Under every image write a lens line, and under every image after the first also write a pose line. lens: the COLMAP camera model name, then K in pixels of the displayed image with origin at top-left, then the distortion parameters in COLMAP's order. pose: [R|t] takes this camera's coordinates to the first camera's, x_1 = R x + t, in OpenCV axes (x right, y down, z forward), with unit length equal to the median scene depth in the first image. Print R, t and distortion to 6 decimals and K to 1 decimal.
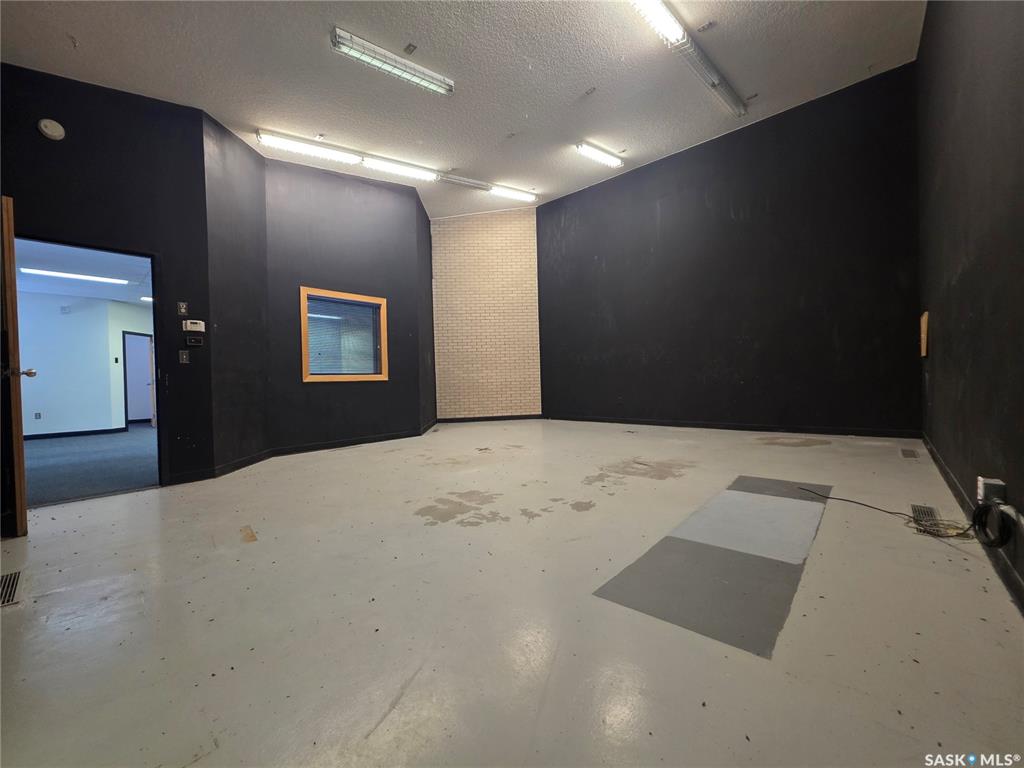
lens RADIAL K [[409.2, 0, 510.9], [0, 409.2, 383.0], [0, 0, 1]] dist [0.001135, 0.000198]
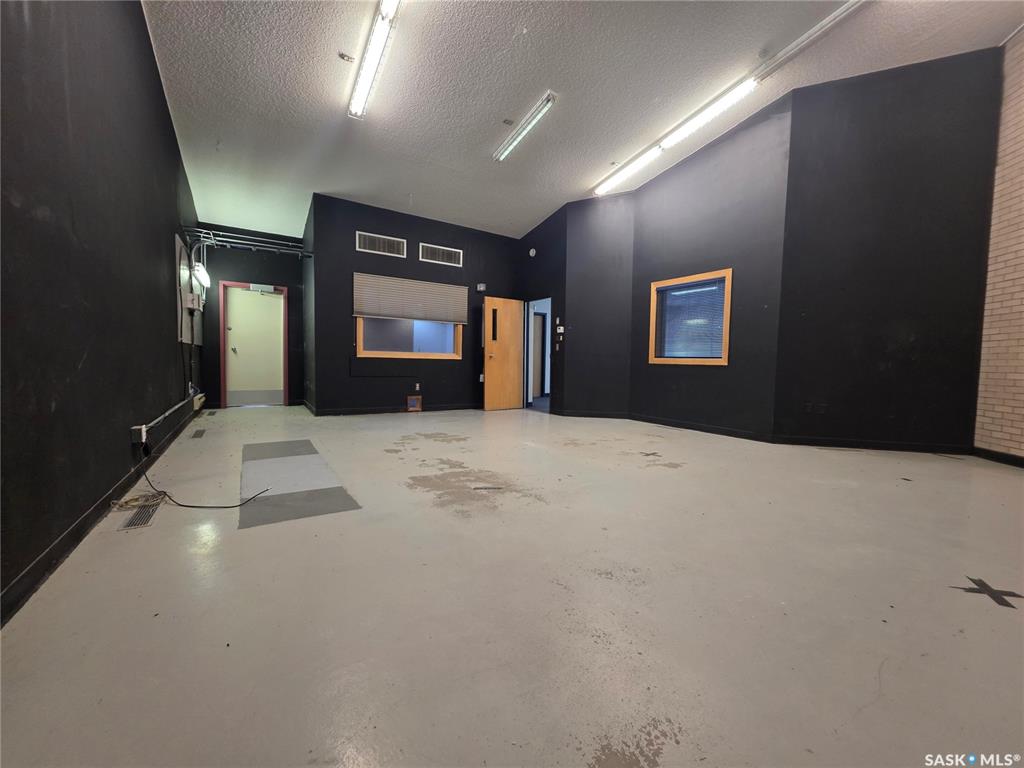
lens RADIAL K [[409.2, 0, 510.9], [0, 409.2, 383.0], [0, 0, 1]] dist [0.001135, 0.000198]
pose [[-0.263315, 0.072914, -0.961951, 1.368519], [-0.019154, 0.996548, 0.080779, -0.062465], [0.964520, 0.039695, -0.261009, 1.681526]]
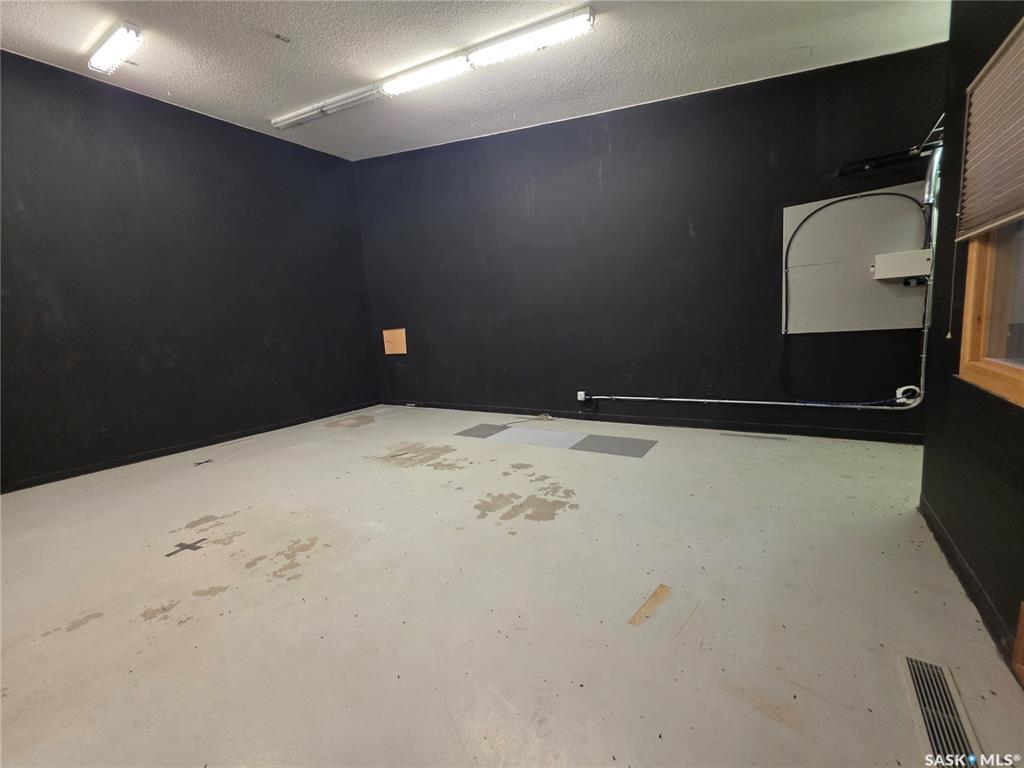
lens RADIAL K [[409.2, 0, 510.9], [0, 409.2, 383.0], [0, 0, 1]] dist [0.001135, 0.000198]
pose [[-0.116798, -0.096891, 0.988418, -1.124404], [0.088494, 0.990256, 0.107528, -0.130593], [-0.989205, 0.100028, -0.107085, 1.096189]]
